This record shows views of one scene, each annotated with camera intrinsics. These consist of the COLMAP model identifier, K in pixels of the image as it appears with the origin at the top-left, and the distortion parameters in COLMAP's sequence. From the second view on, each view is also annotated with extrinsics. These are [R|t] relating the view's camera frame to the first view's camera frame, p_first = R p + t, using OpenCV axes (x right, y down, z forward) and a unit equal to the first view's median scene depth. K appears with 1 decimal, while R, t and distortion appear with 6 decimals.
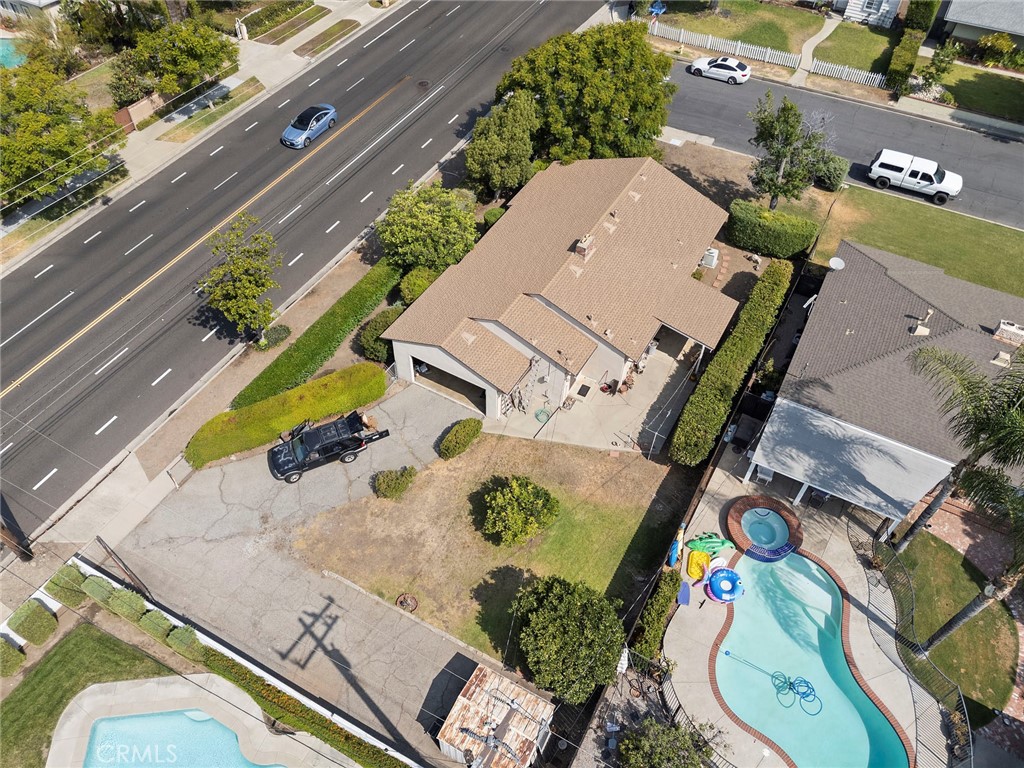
lens RADIAL K [[741.7, 0, 512.0], [0, 741.7, 384.0], [0, 0, 1]] dist [0.023477, -0.002416]
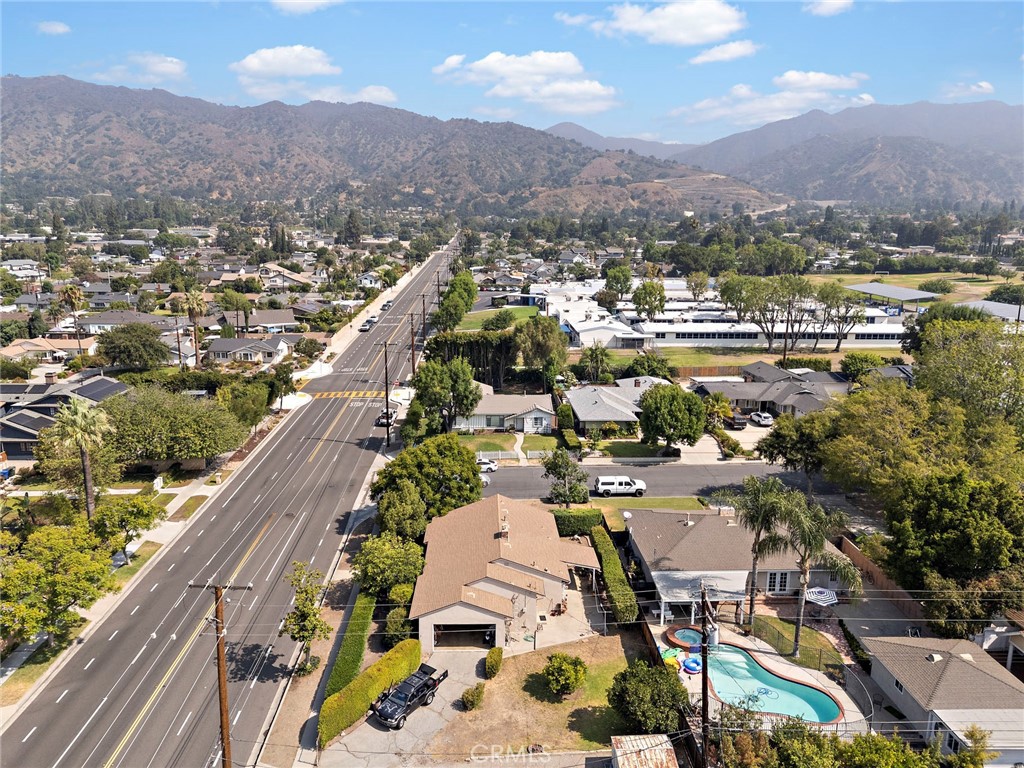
lens RADIAL K [[741.7, 0, 512.0], [0, 741.7, 384.0], [0, 0, 1]] dist [0.023477, -0.002416]
pose [[0.850684, -0.123868, 0.510875, -0.530051], [0.407314, 0.769678, -0.491622, 0.286250], [-0.332313, 0.626301, 0.705206, -0.265559]]
